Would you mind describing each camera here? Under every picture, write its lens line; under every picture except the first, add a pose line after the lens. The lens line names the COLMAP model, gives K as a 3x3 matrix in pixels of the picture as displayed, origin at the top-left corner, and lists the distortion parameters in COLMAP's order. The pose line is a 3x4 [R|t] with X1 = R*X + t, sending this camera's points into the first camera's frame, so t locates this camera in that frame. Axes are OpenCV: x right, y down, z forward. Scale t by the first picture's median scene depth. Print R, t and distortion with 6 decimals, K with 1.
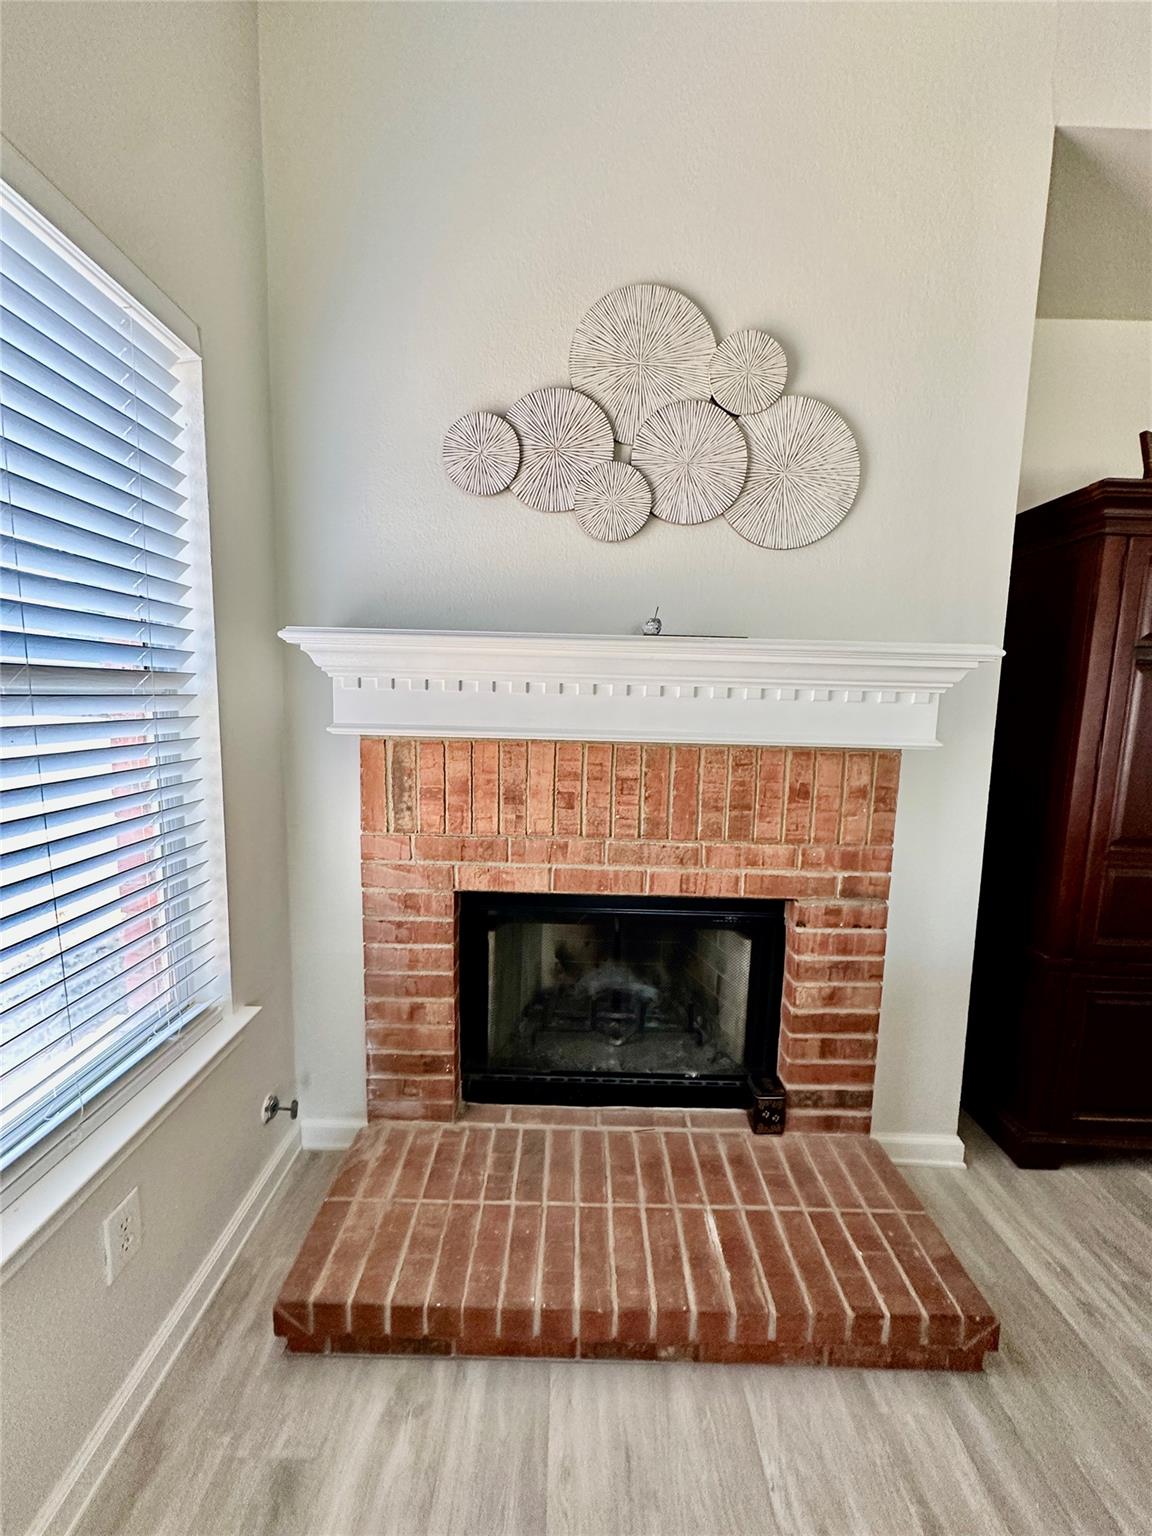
lens RADIAL K [[615.4, 0, 576.0], [0, 615.4, 768.0], [0, 0, 1]] dist [-0.003630, 0.002073]
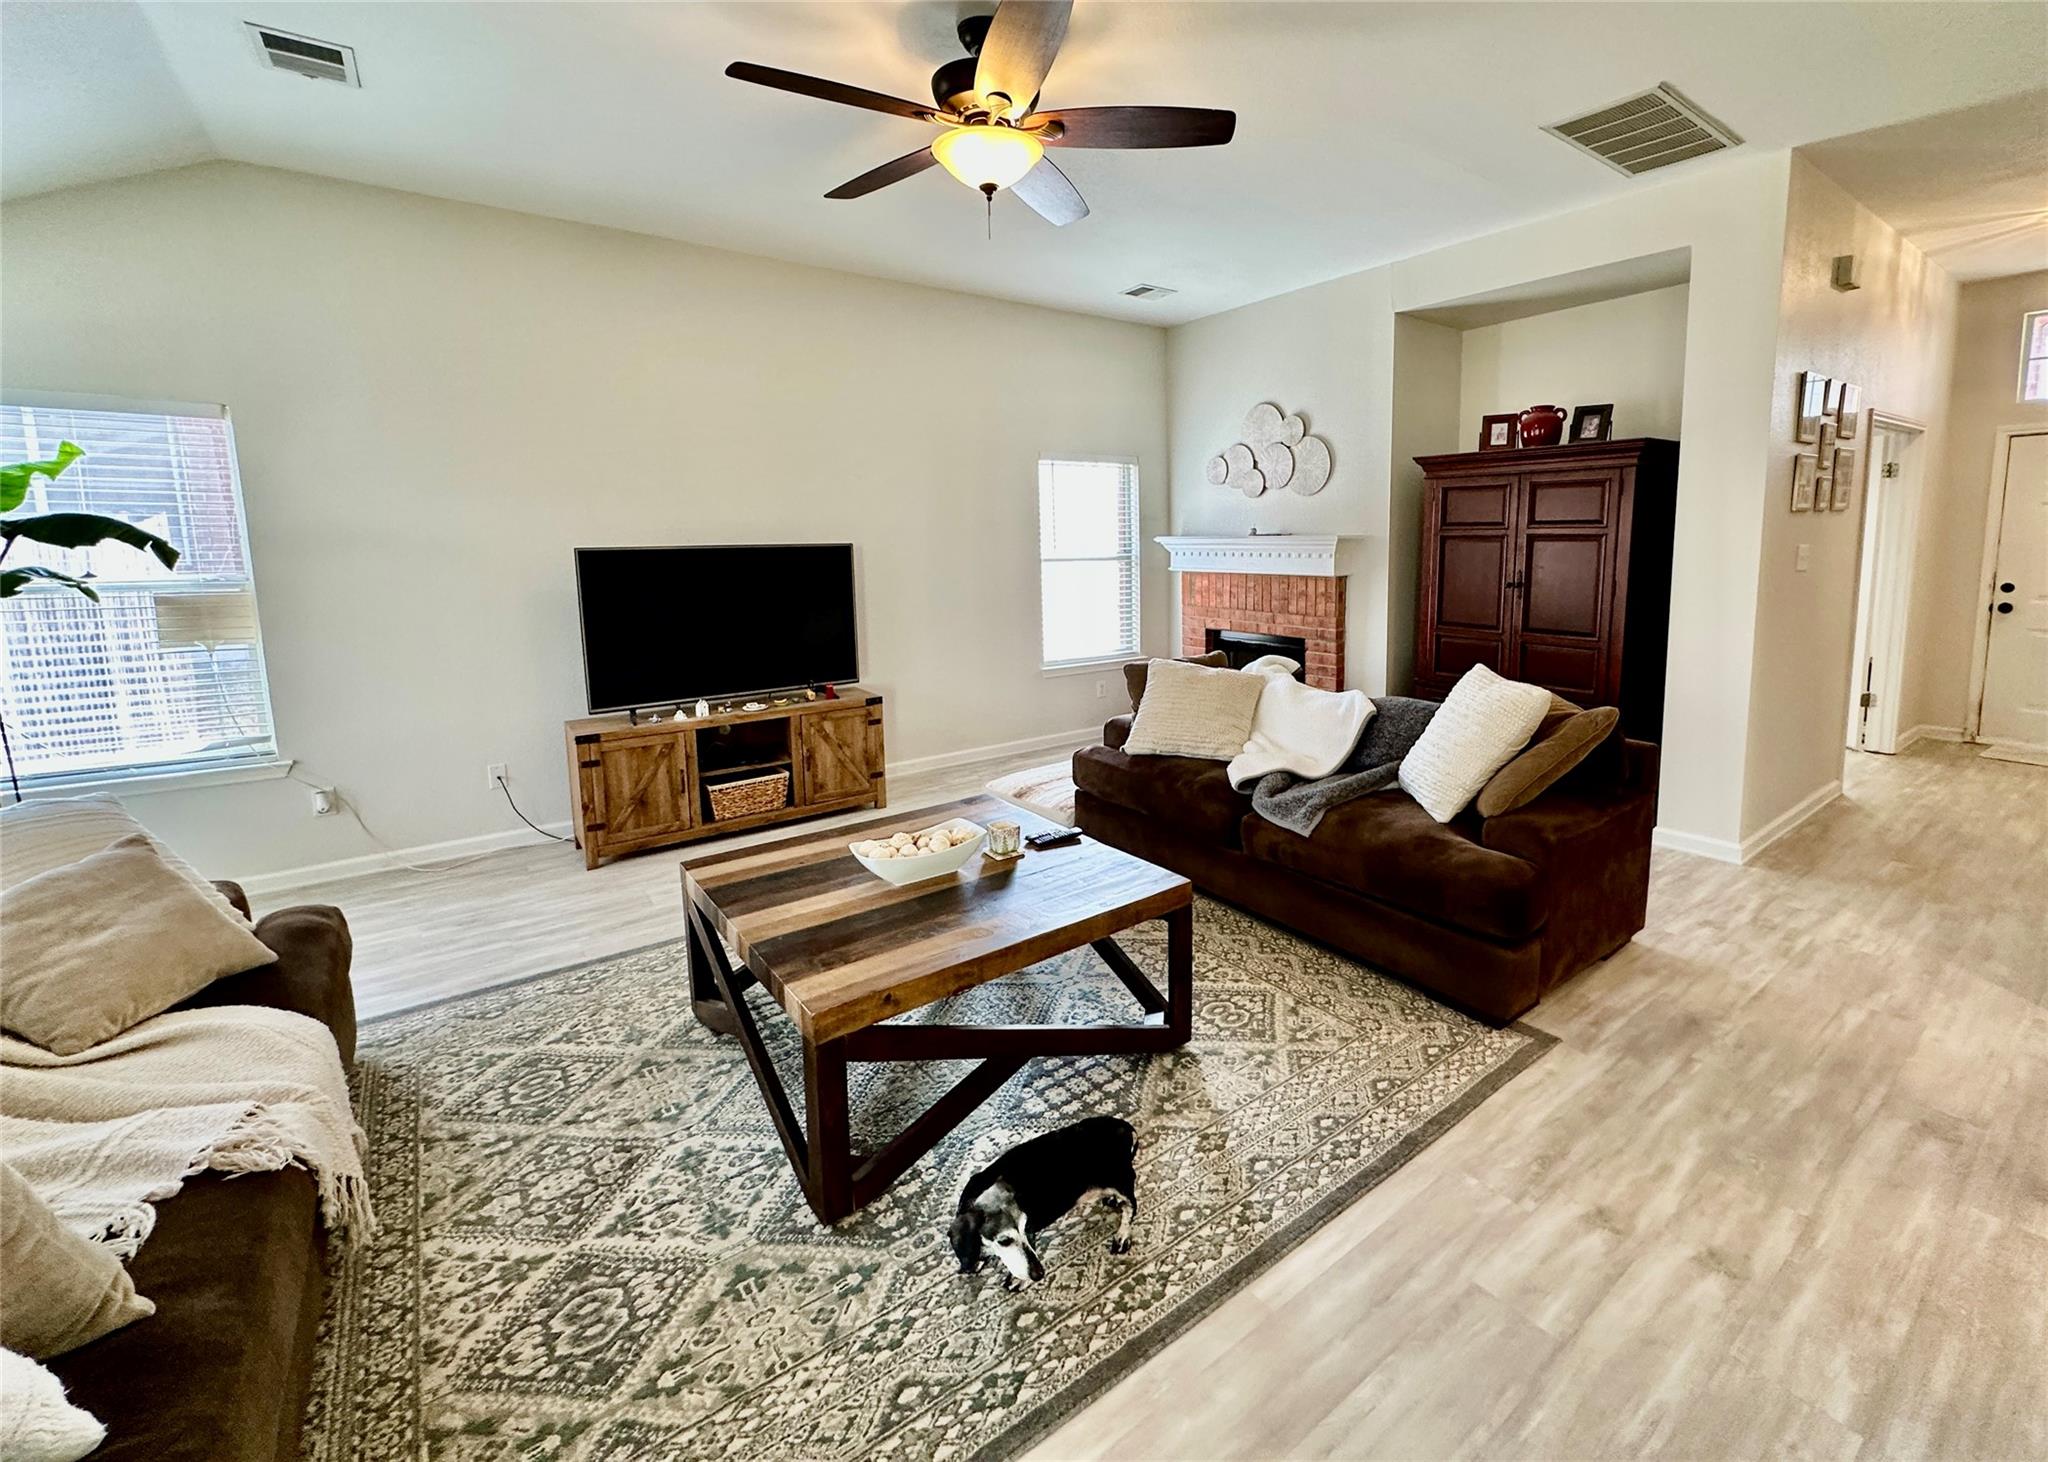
lens RADIAL K [[869.9, 0, 1084.8], [0, 869.9, 647.9], [0, 0, 1]] dist [-0.002441, 0.000392]
pose [[0.603966, 0.068415, -0.794068, 2.666327], [-0.067373, 0.997125, 0.034666, 0.197326], [0.794157, 0.032562, 0.606839, -1.850268]]
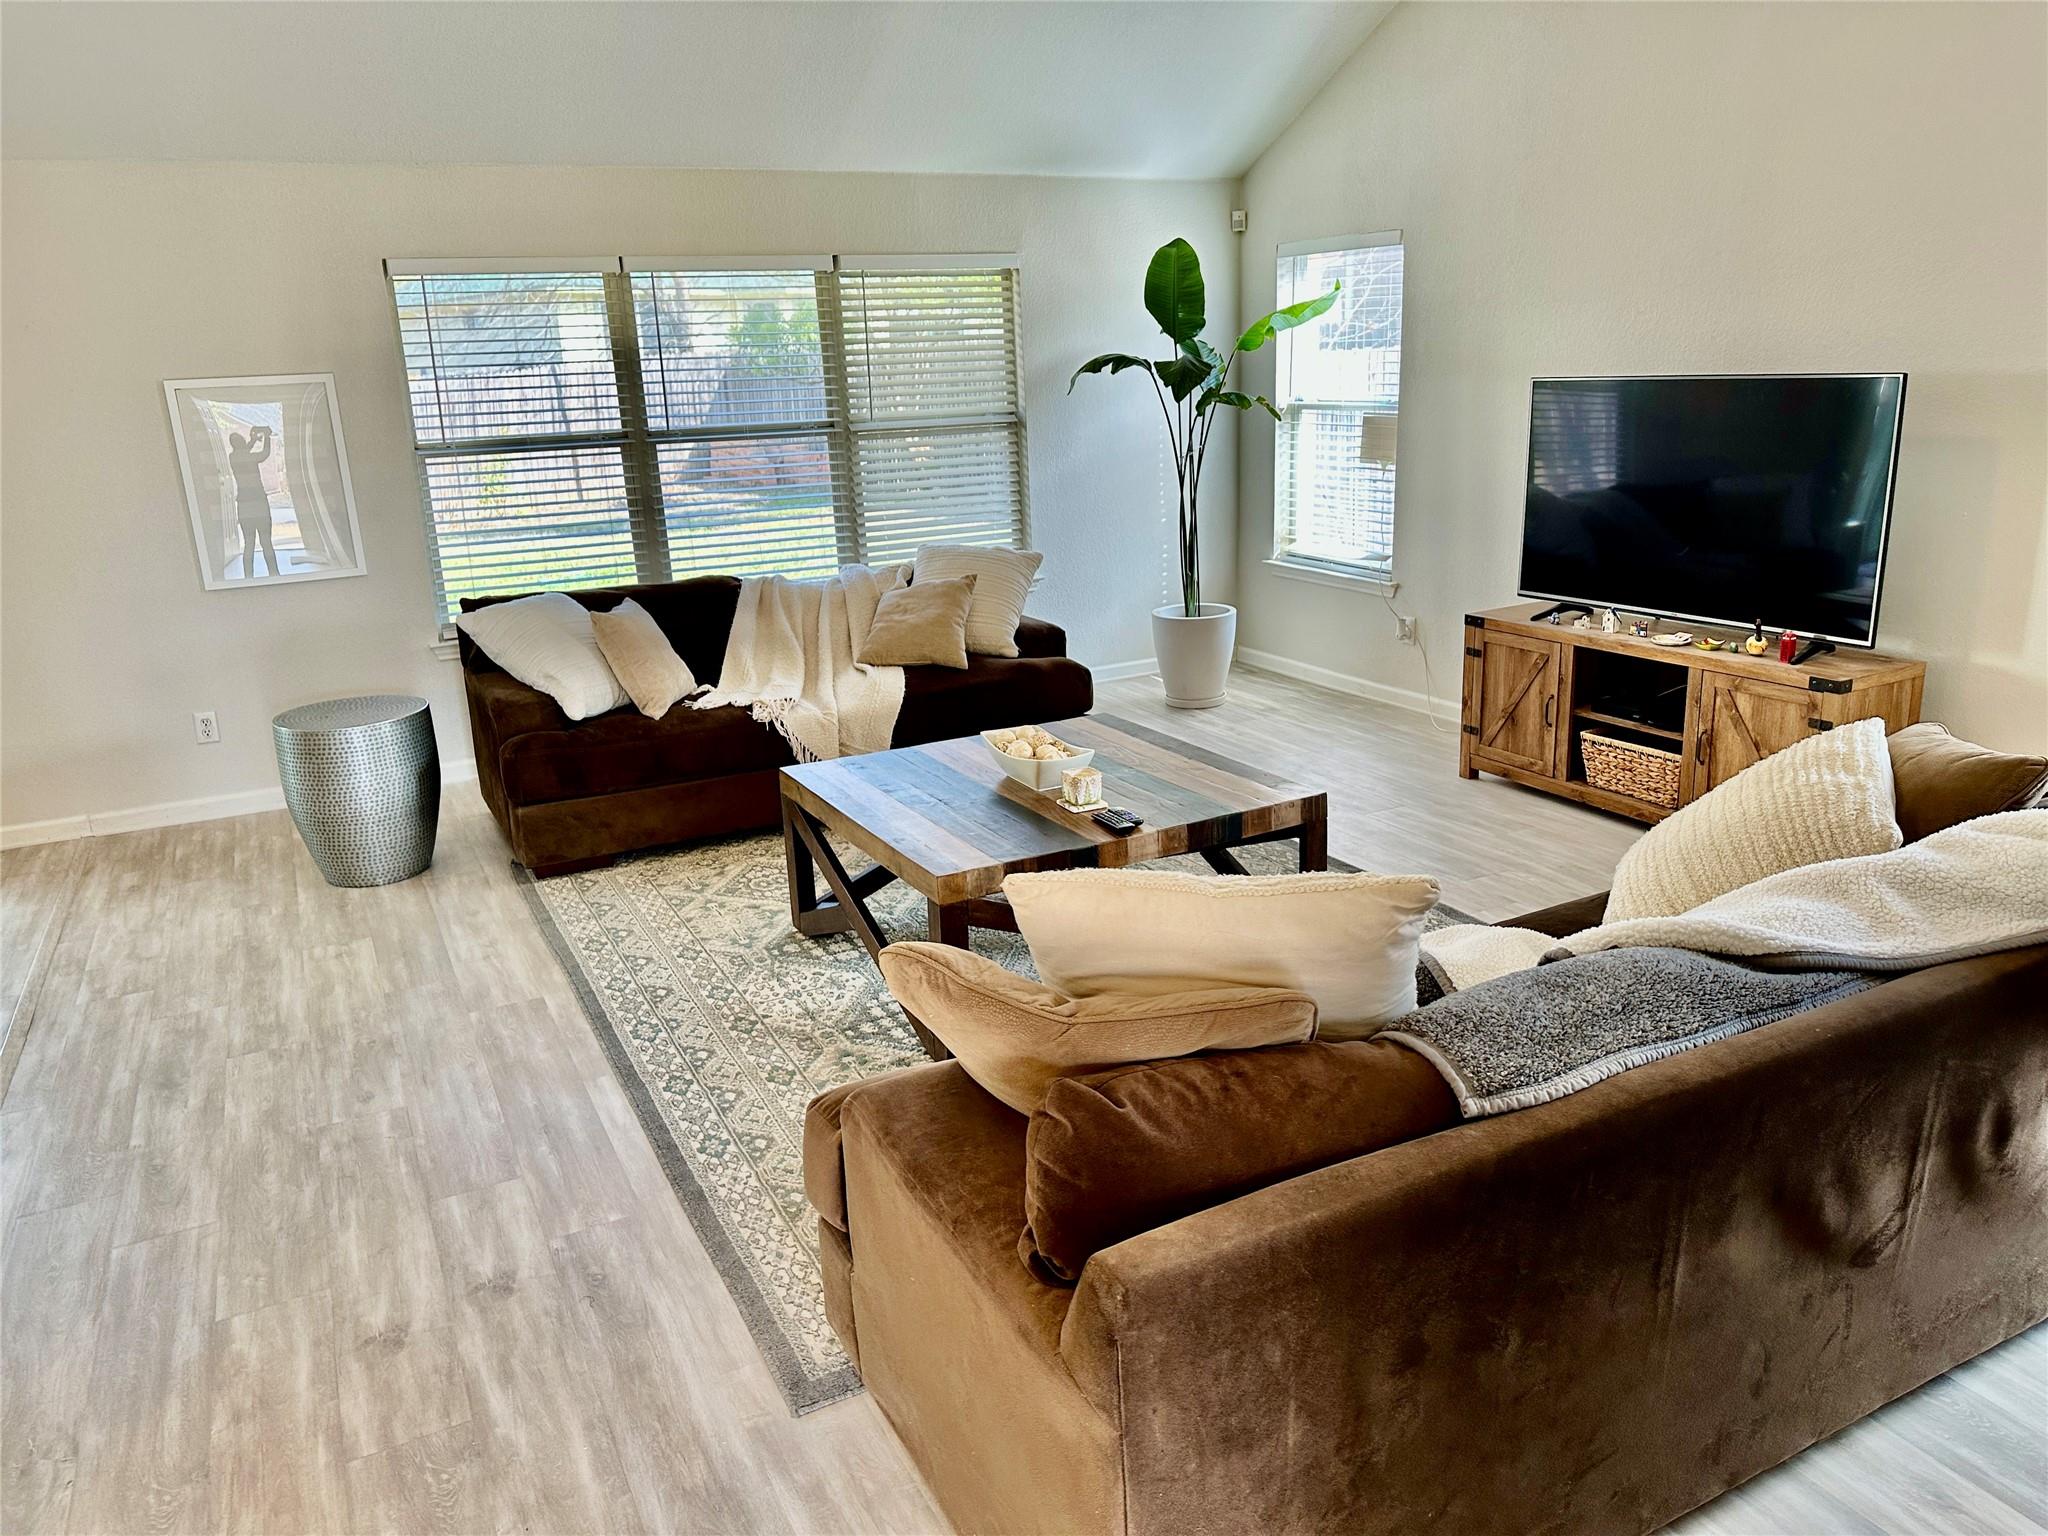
lens RADIAL K [[1428.5, 0, 1031.2], [0, 1428.5, 775.6], [0, 0, 1]] dist [0.088592, -0.104756]
pose [[-0.889794, 0.137680, -0.435100, 2.297767], [-0.036325, 0.929014, 0.368257, -0.235039], [0.454915, 0.343478, -0.821629, 0.988713]]
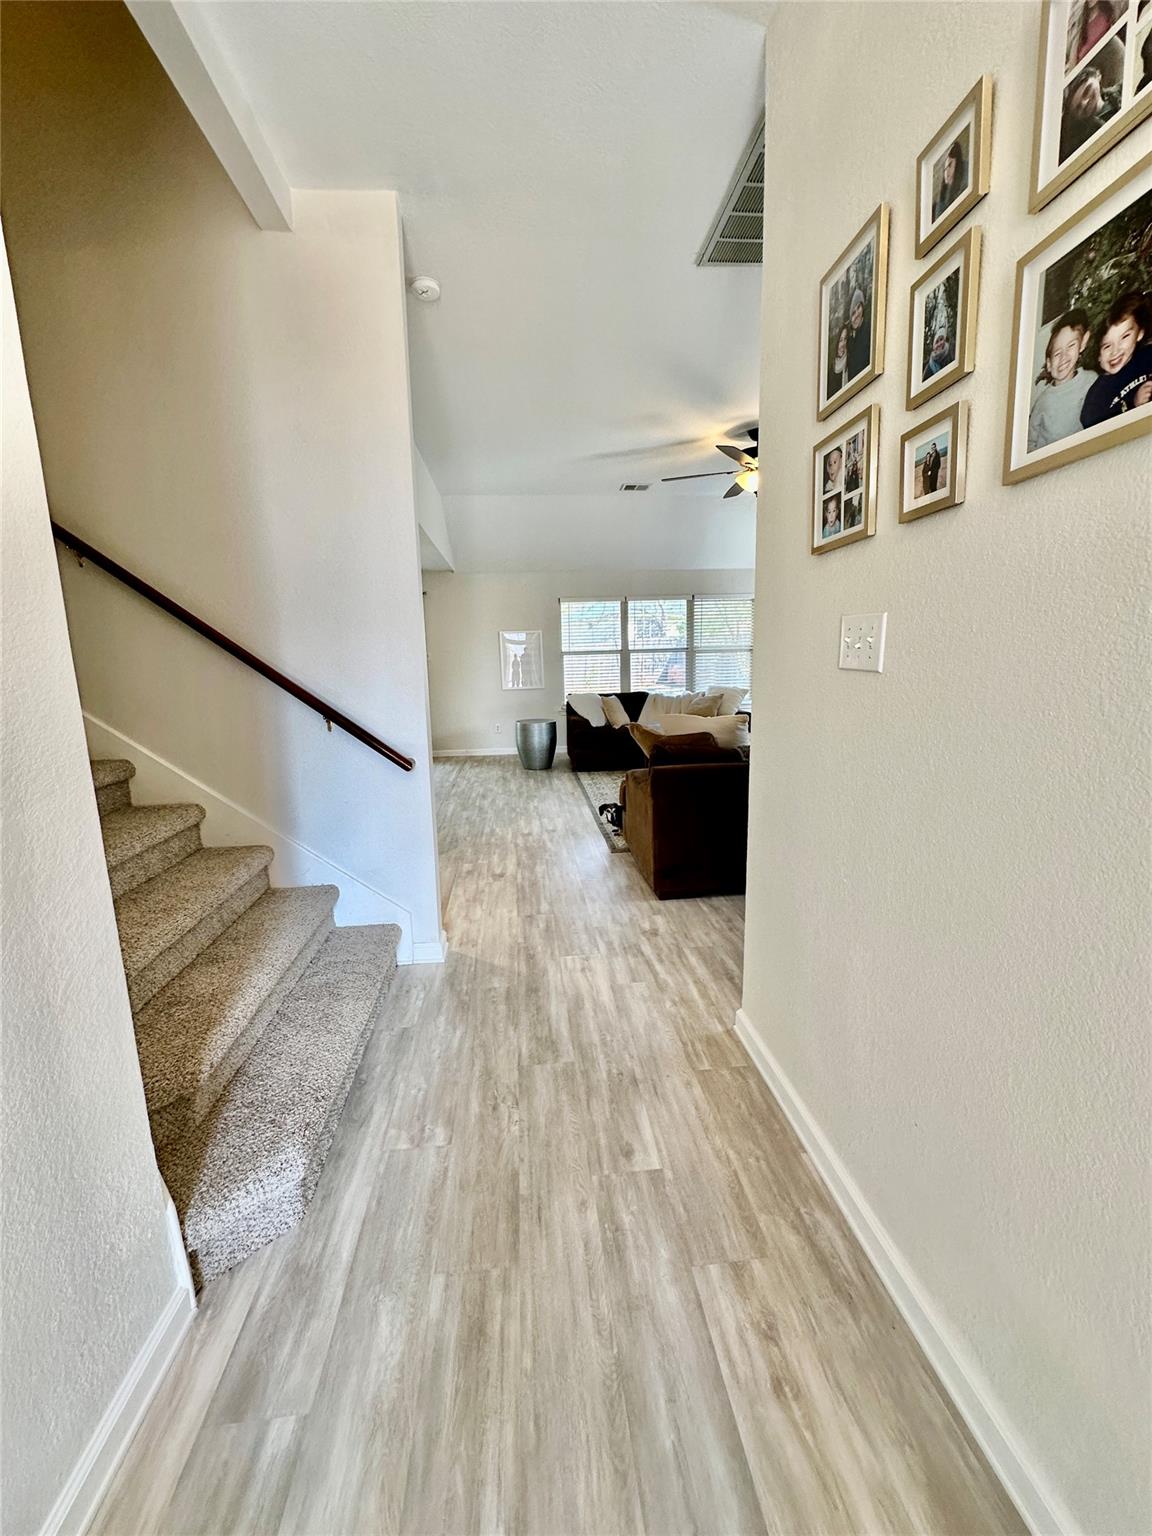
lens RADIAL K [[615.4, 0, 576.0], [0, 615.4, 768.0], [0, 0, 1]] dist [-0.003630, 0.002073]
pose [[-0.995637, 0.017843, -0.091590, 2.351934], [-0.010144, 0.955031, 0.296333, -0.214845], [0.092758, 0.295969, -0.950683, 2.312071]]
